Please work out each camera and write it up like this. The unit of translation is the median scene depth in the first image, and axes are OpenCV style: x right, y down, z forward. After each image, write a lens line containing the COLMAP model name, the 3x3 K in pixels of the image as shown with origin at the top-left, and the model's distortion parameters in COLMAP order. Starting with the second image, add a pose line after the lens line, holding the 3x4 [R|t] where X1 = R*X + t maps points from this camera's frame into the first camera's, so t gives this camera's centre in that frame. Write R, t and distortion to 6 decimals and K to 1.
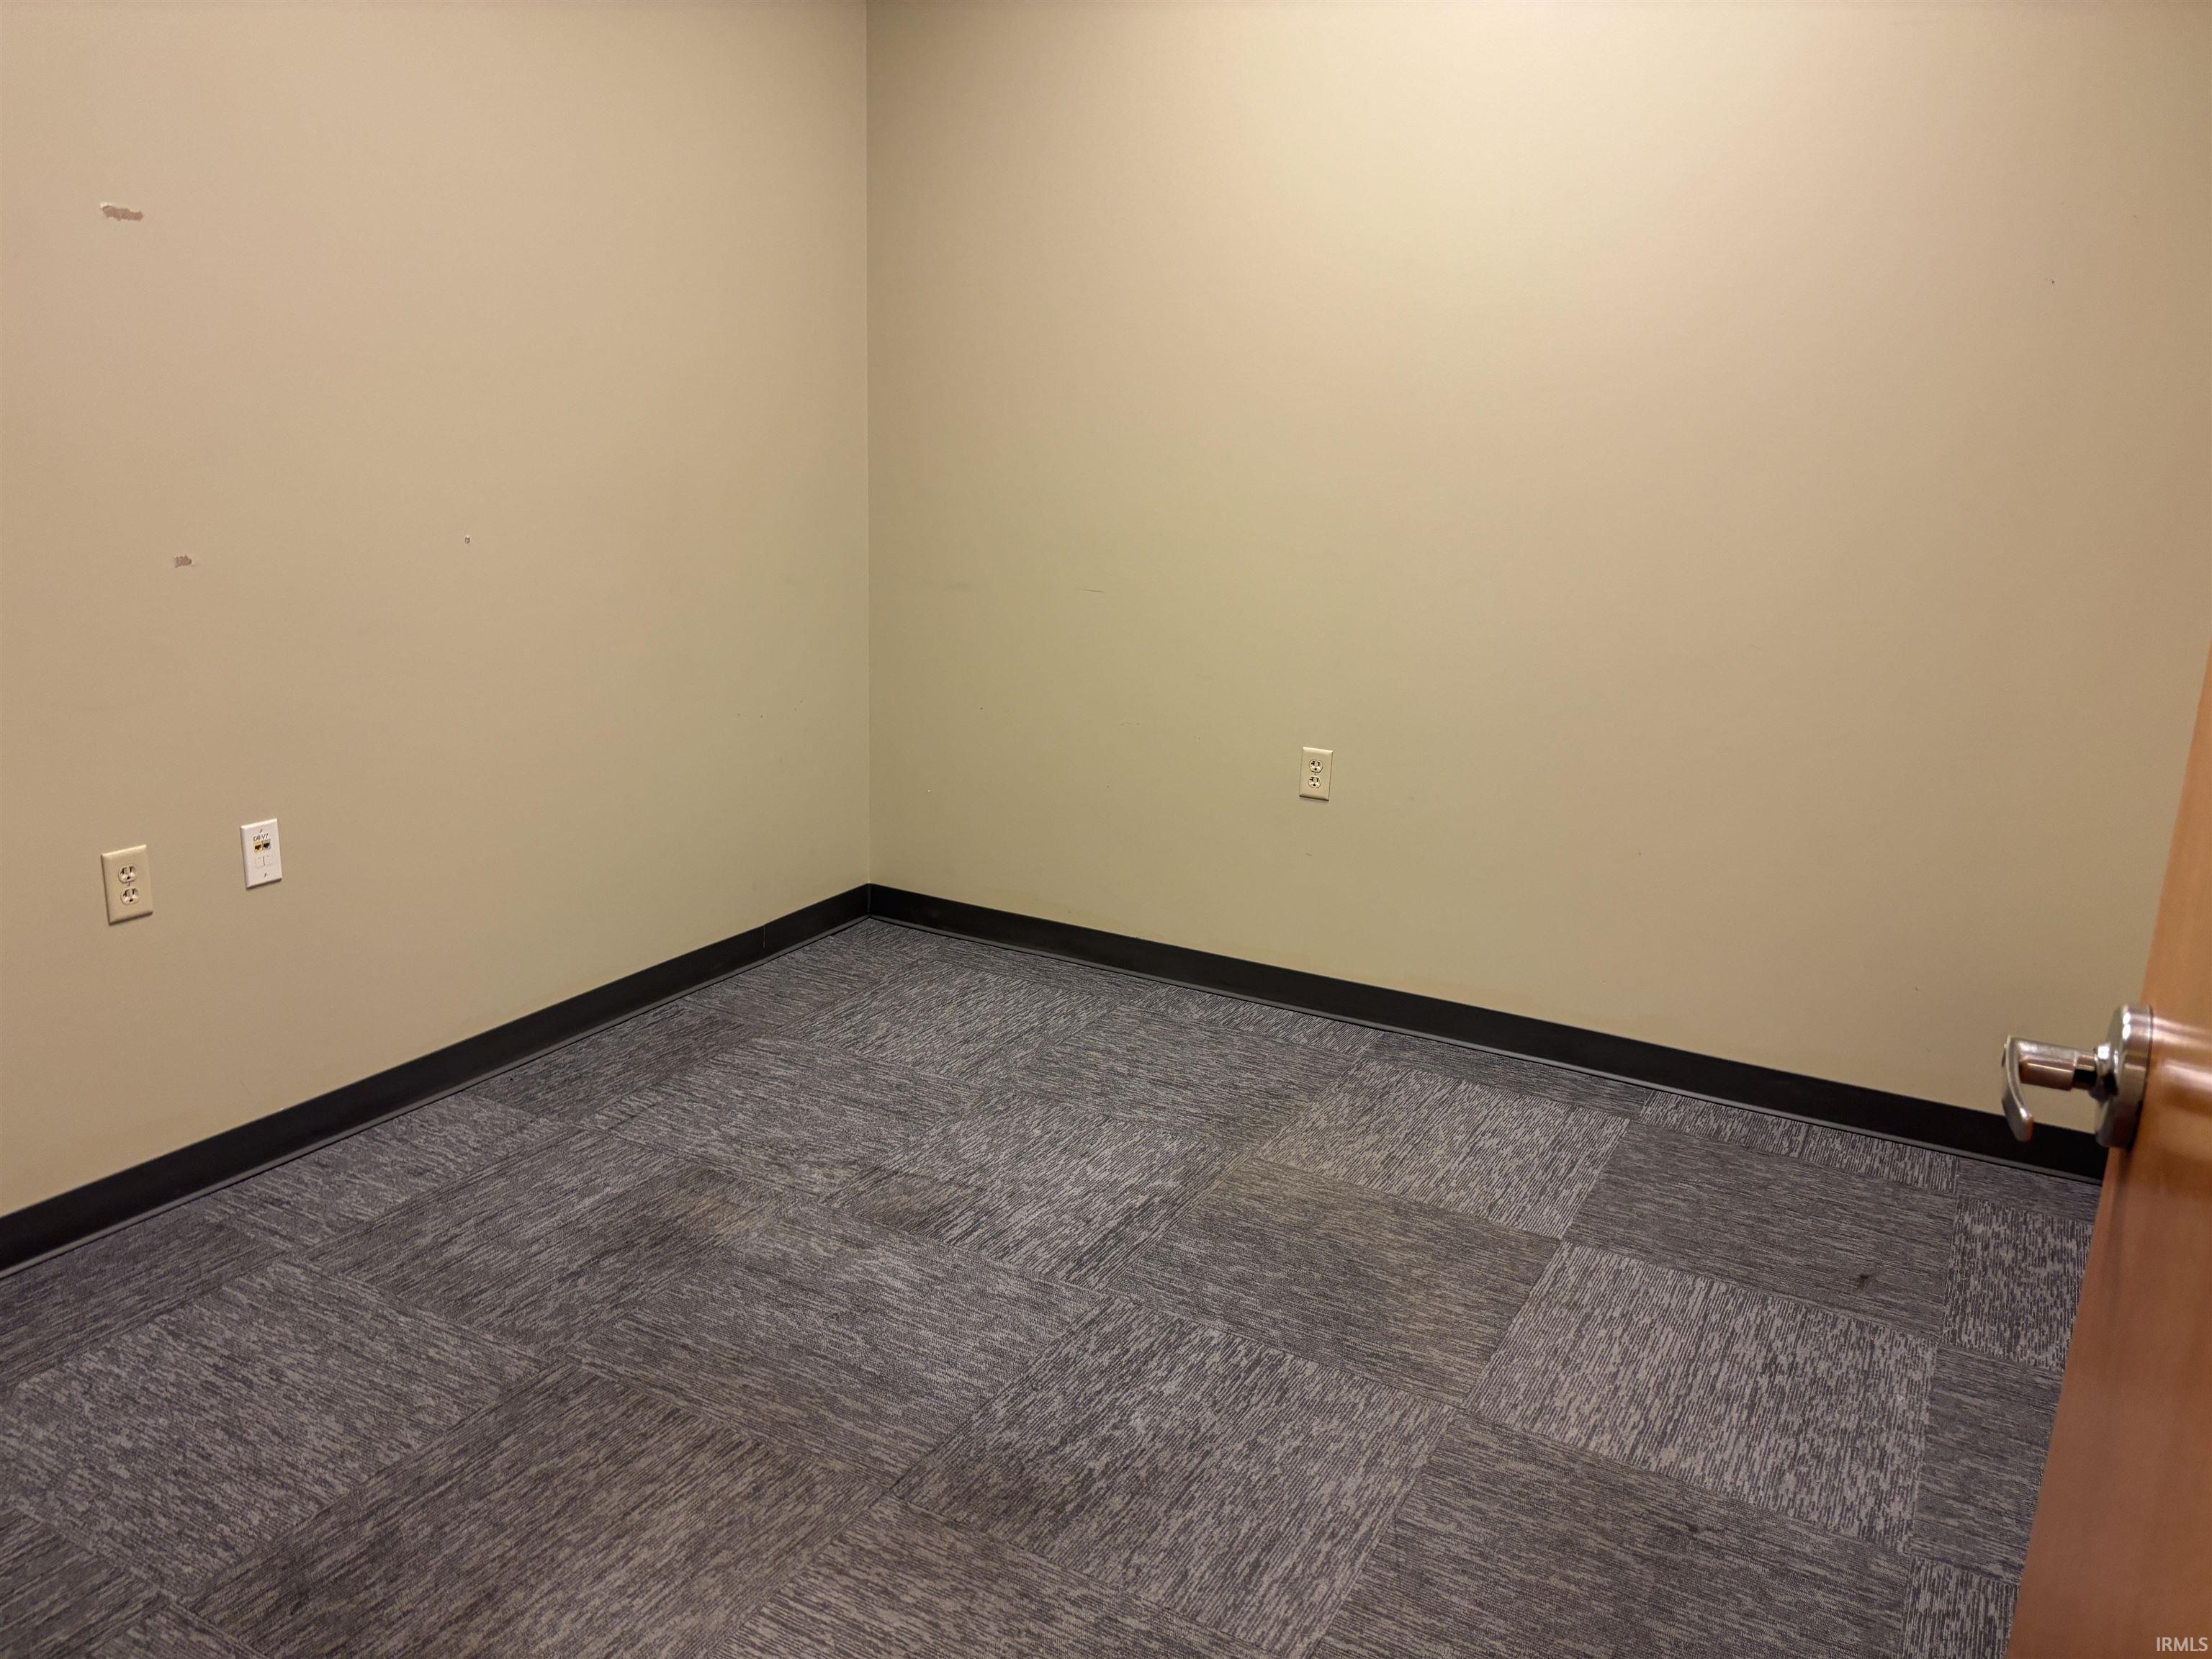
lens RADIAL K [[1676.5, 0, 1100.8], [0, 1676.5, 825.3], [0, 0, 1]] dist [0.047722, -0.047684]
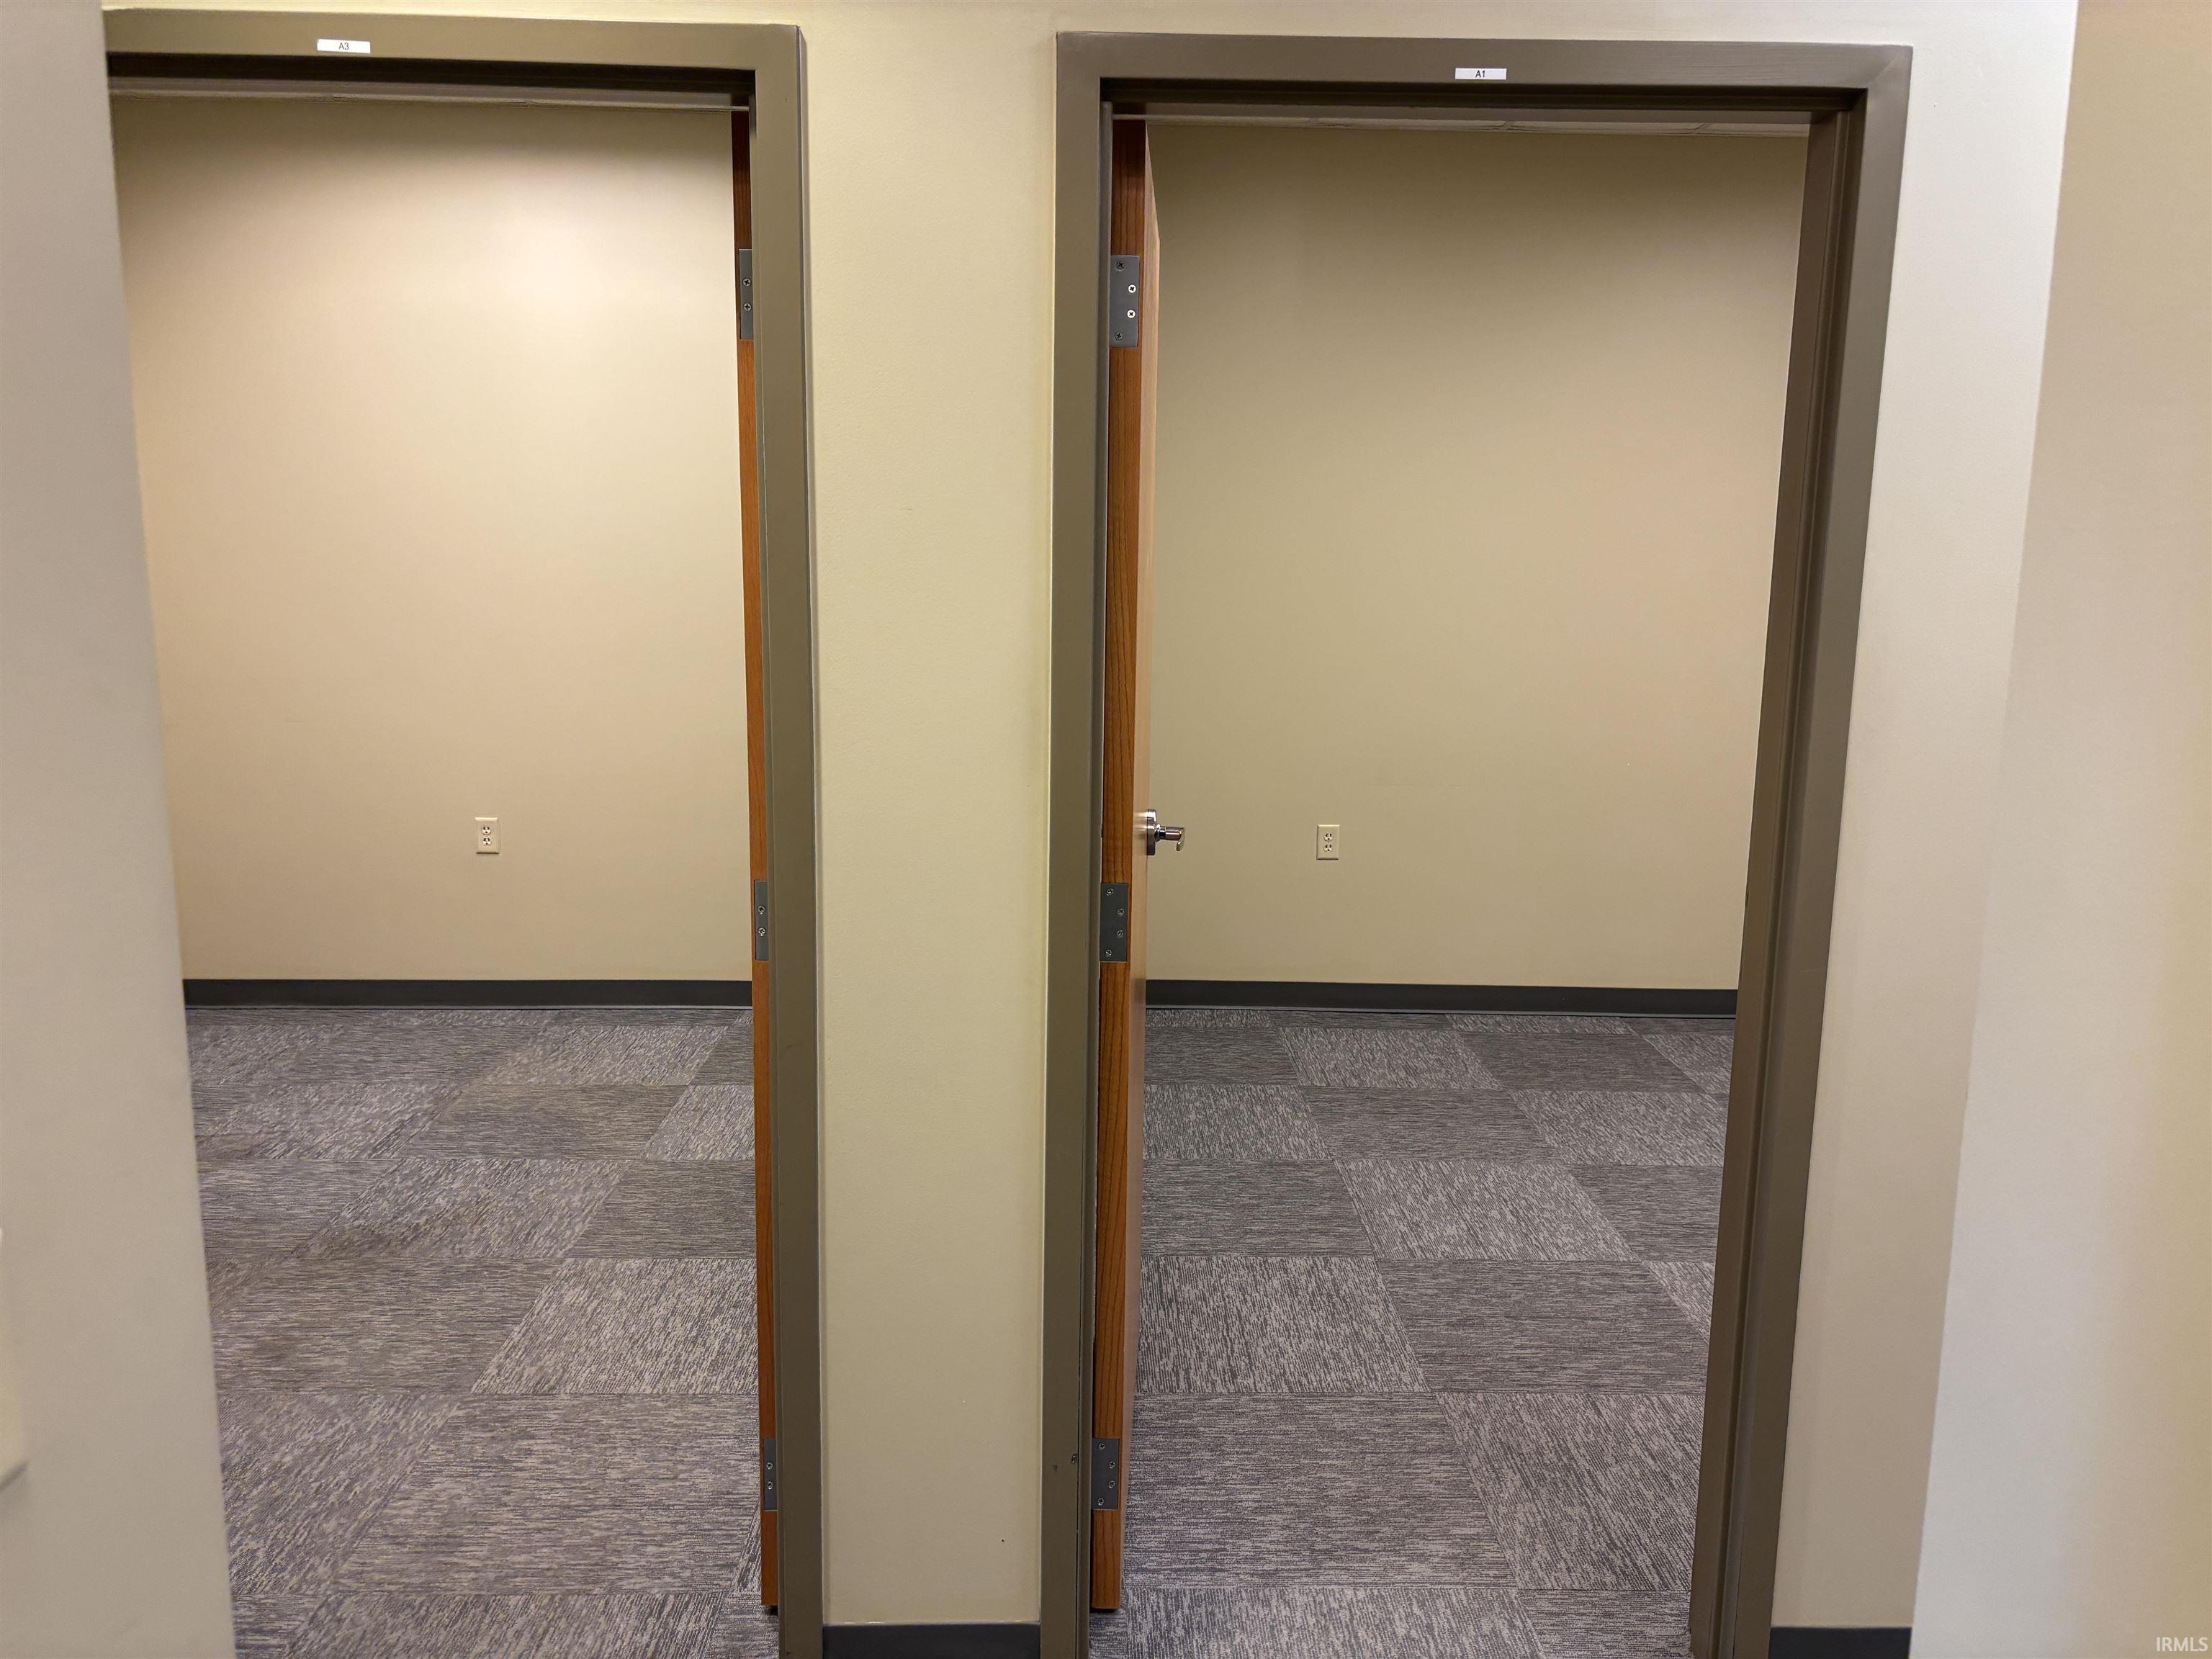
lens RADIAL K [[1676.5, 0, 1100.8], [0, 1676.5, 833.2], [0, 0, 1]] dist [0.047722, -0.047684]
pose [[0.867477, -0.103930, 0.486500, -0.151398], [0.139878, 0.989438, -0.038044, 0.122403], [-0.477407, 0.101053, 0.872852, -0.652387]]
